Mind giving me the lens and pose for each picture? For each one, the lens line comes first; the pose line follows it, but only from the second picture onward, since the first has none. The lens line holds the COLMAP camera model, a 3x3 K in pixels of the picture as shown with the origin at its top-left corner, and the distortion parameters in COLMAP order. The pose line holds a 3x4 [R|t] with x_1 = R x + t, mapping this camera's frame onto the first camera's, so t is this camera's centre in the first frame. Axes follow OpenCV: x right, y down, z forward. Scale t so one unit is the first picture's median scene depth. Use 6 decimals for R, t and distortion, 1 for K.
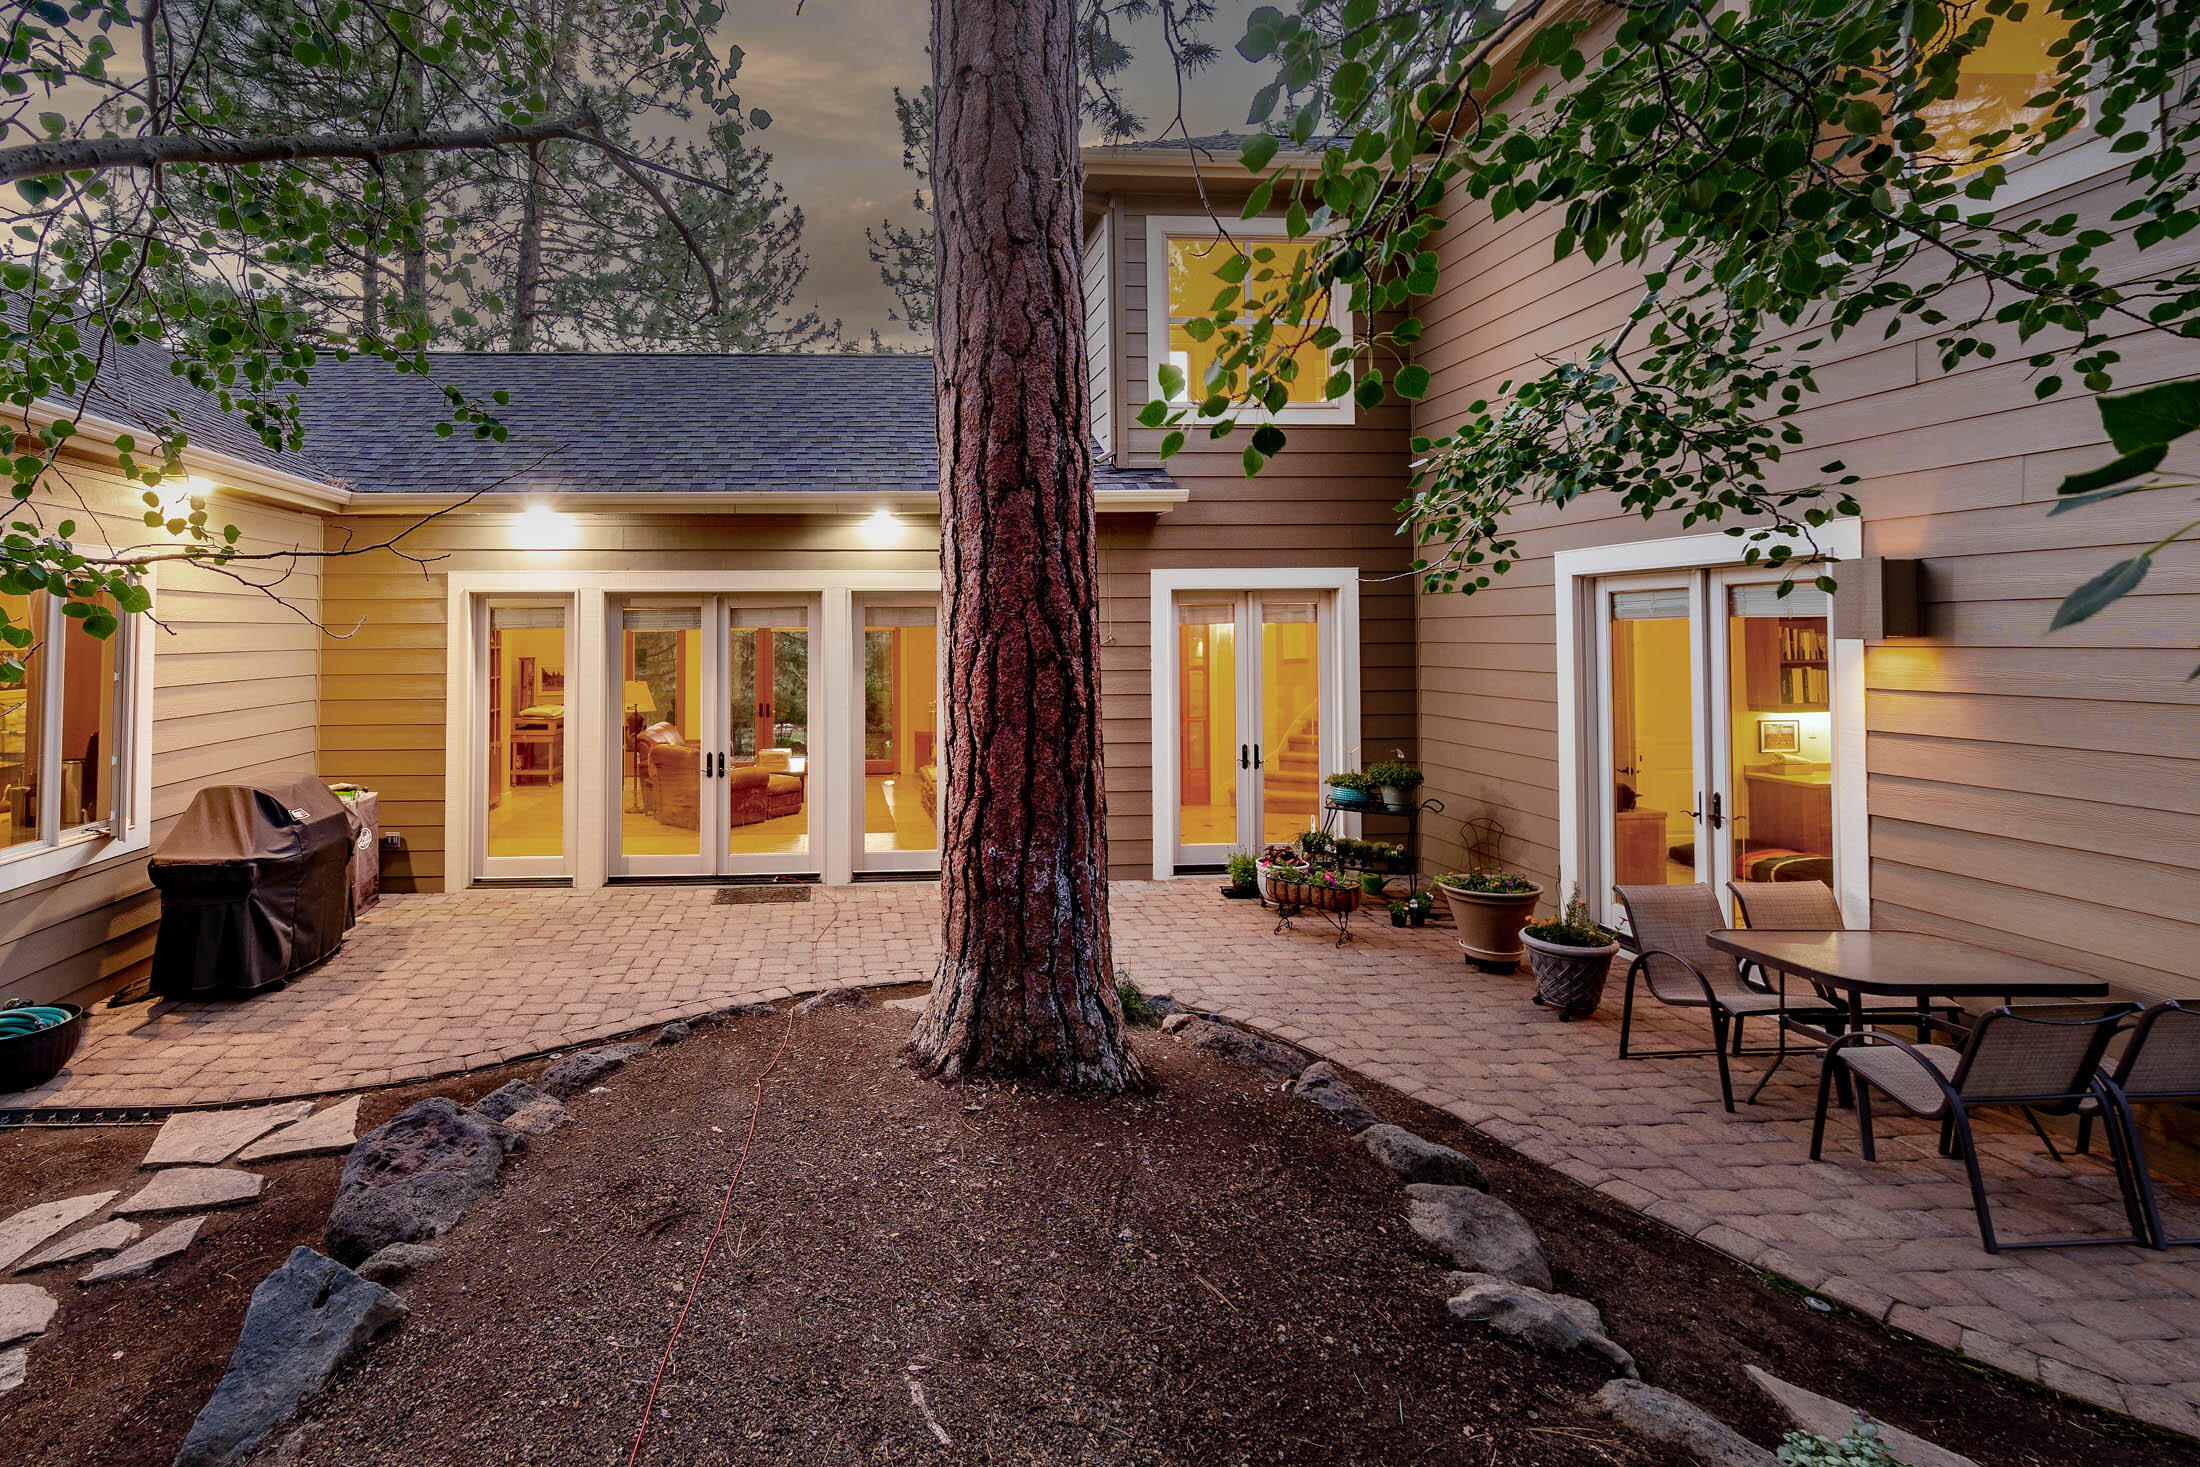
lens RADIAL K [[1014.5, 0, 887.8], [0, 1014.5, 606.6], [0, 0, 1]] dist [-0.015333, 0.000712]
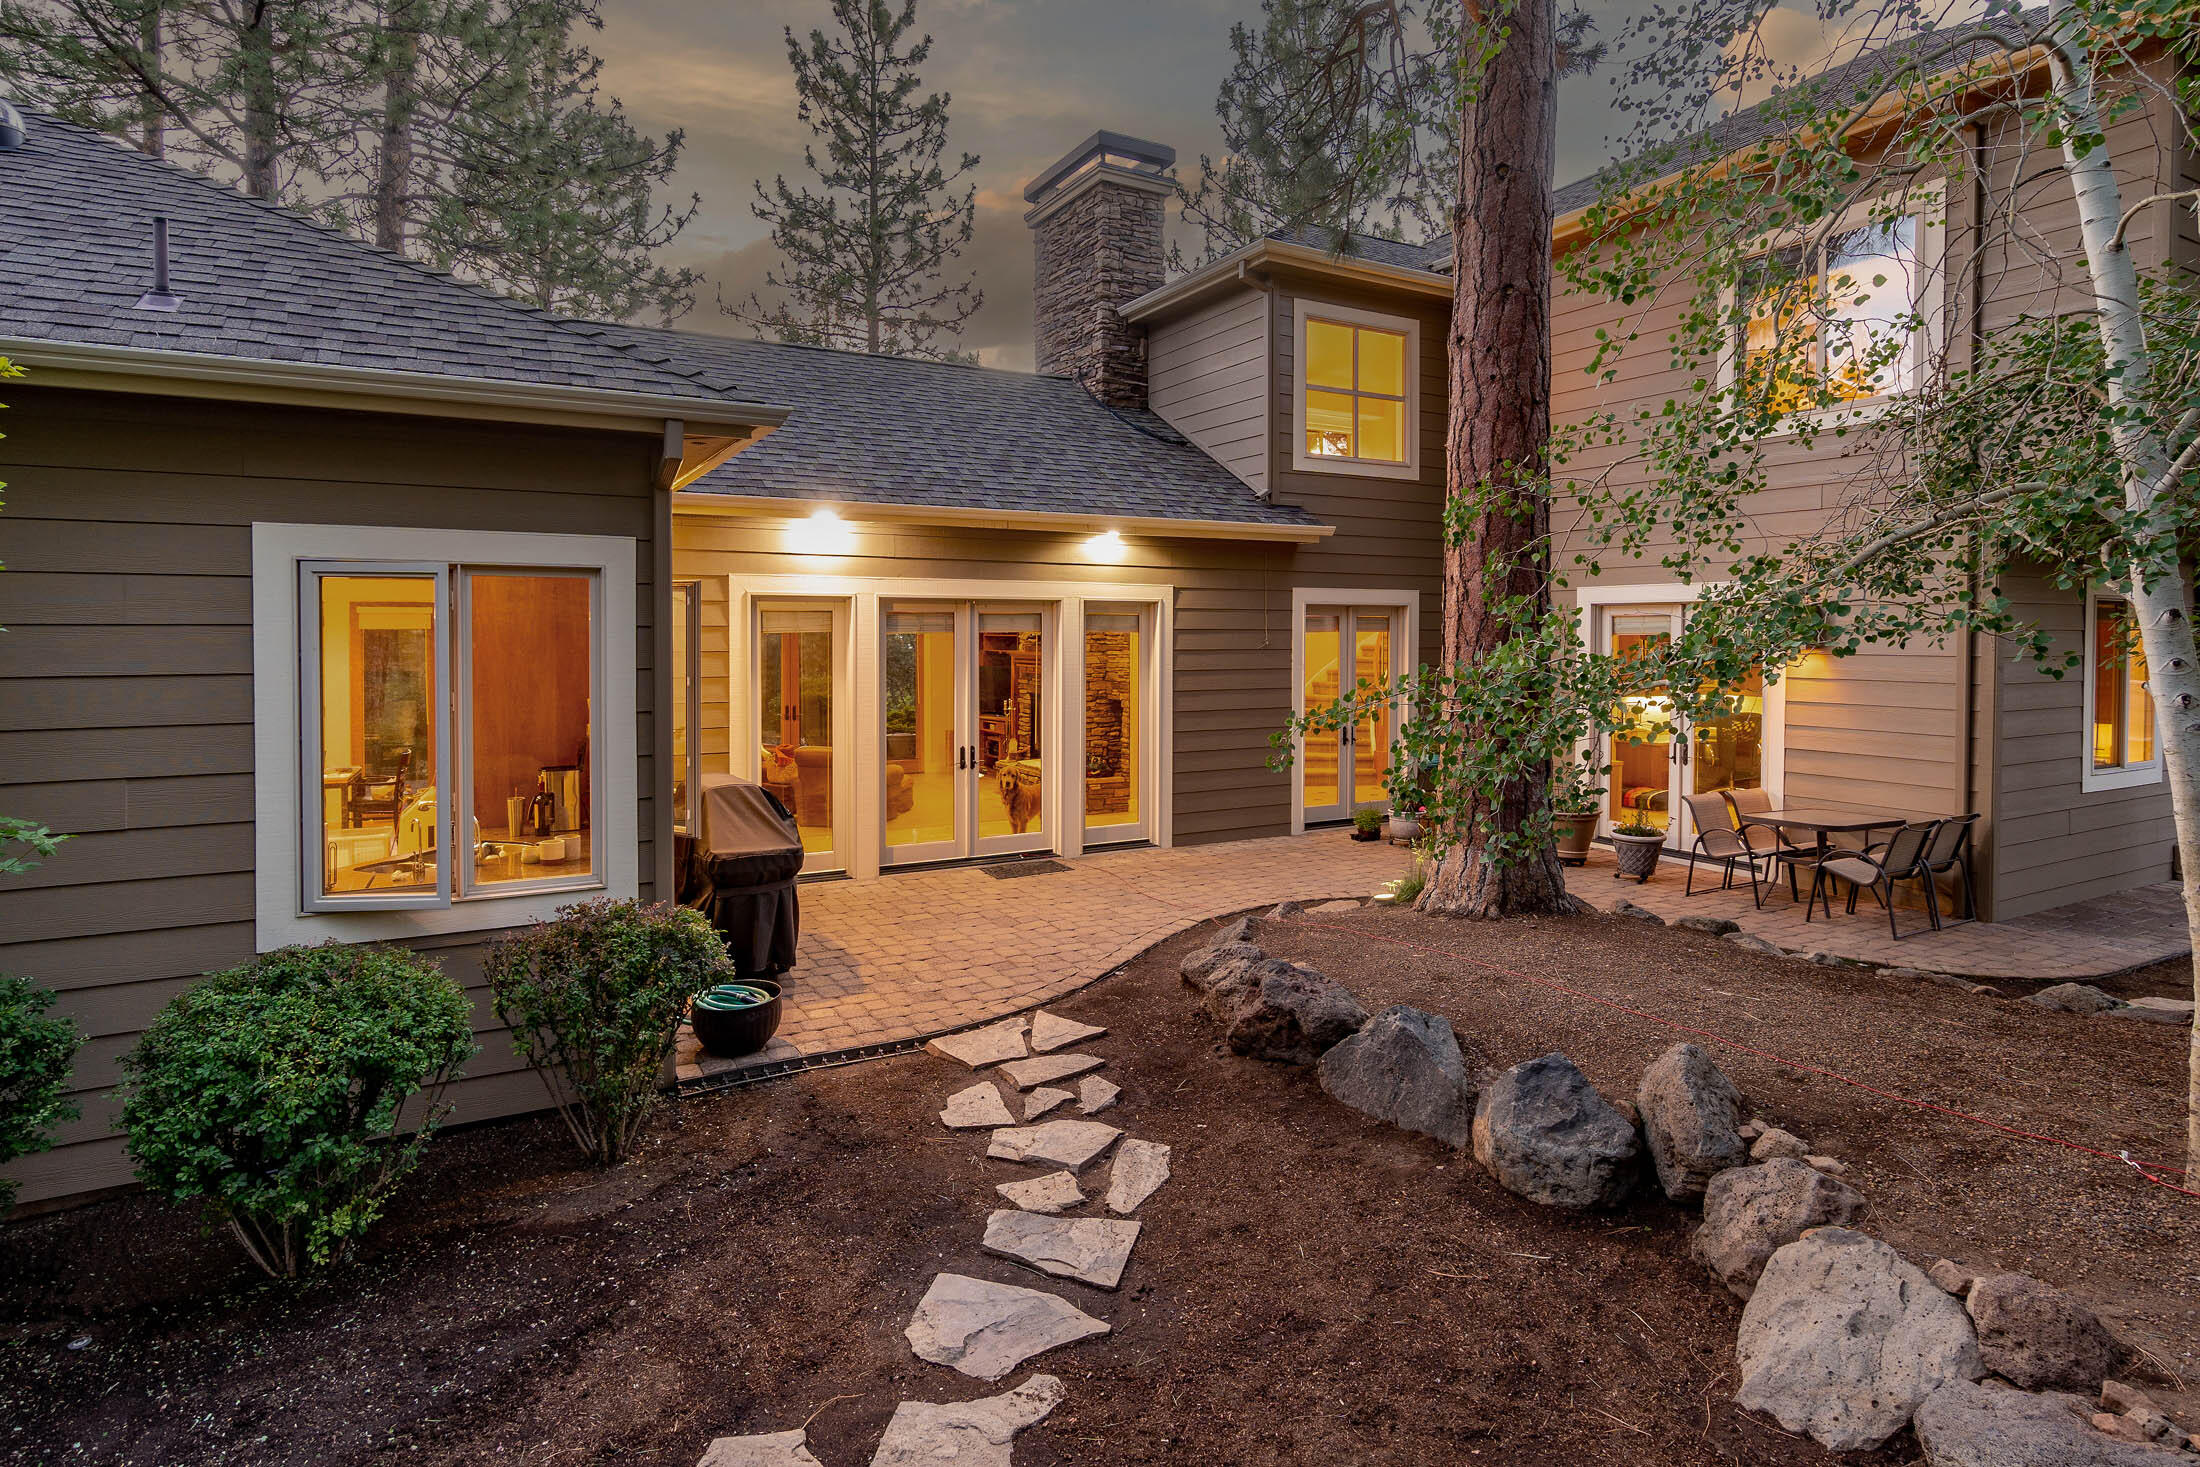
lens RADIAL K [[1124.8, 0, 1099.9], [0, 1124.8, 654.3], [0, 0, 1]] dist [-0.012461, -0.000256]
pose [[0.899721, 0.000050, 0.436465, -0.581683], [-0.020871, 0.998861, 0.042908, -0.010029], [-0.435966, -0.047714, 0.898697, -0.146601]]
